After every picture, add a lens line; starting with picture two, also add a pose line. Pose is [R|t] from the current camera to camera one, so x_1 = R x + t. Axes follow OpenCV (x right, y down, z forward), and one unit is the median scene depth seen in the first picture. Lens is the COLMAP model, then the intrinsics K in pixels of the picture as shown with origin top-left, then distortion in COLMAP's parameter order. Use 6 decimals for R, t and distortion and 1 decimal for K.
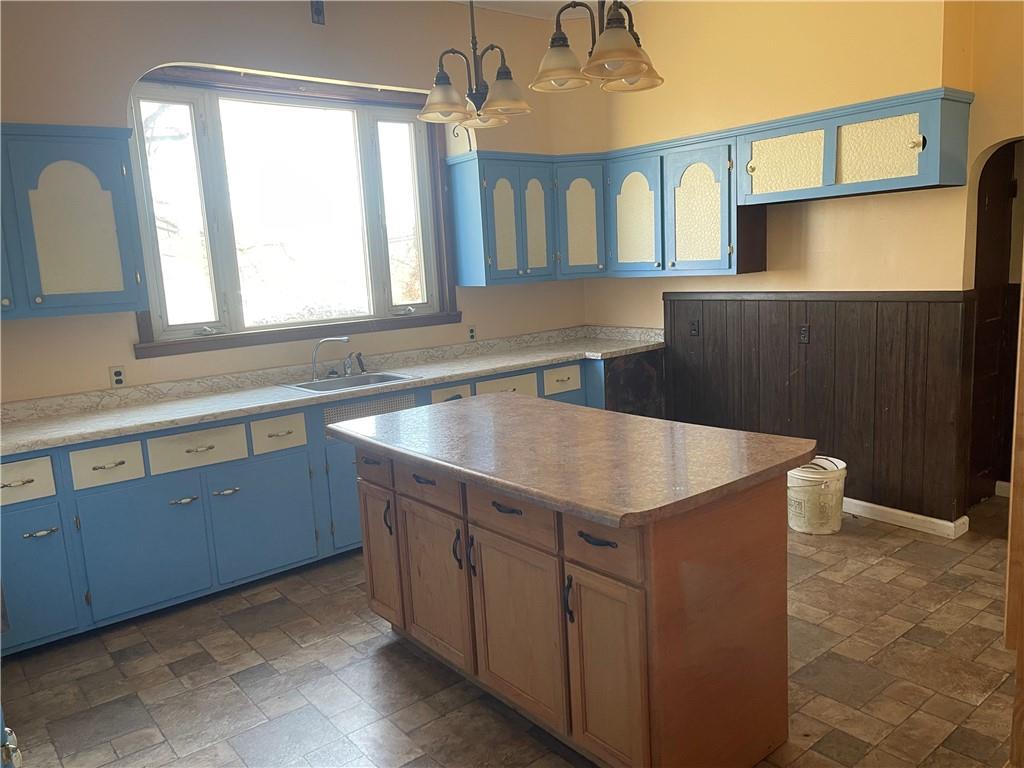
lens RADIAL K [[771.7, 0, 514.2], [0, 771.7, 384.8], [0, 0, 1]] dist [0.059190, -0.071942]
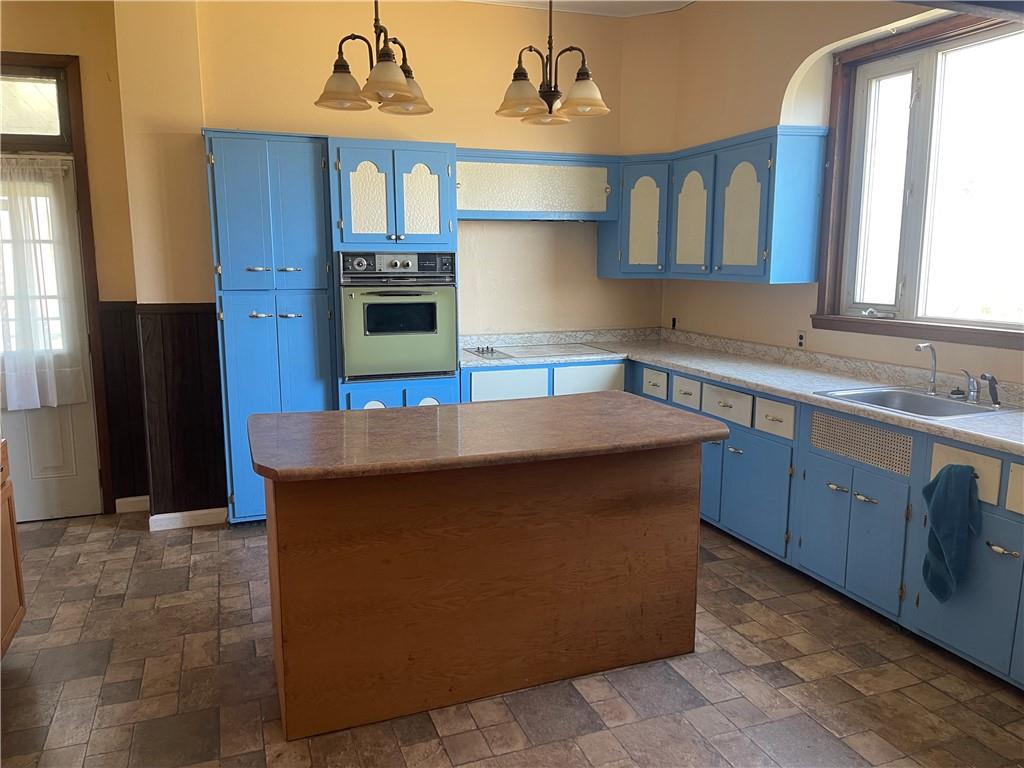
lens RADIAL K [[771.7, 0, 511.8], [0, 771.7, 382.4], [0, 0, 1]] dist [0.059190, -0.071942]
pose [[-0.323772, 0.199609, -0.924839, 0.697679], [-0.135900, 0.957544, 0.254244, -0.182510], [0.936324, 0.208002, -0.282899, 0.929566]]
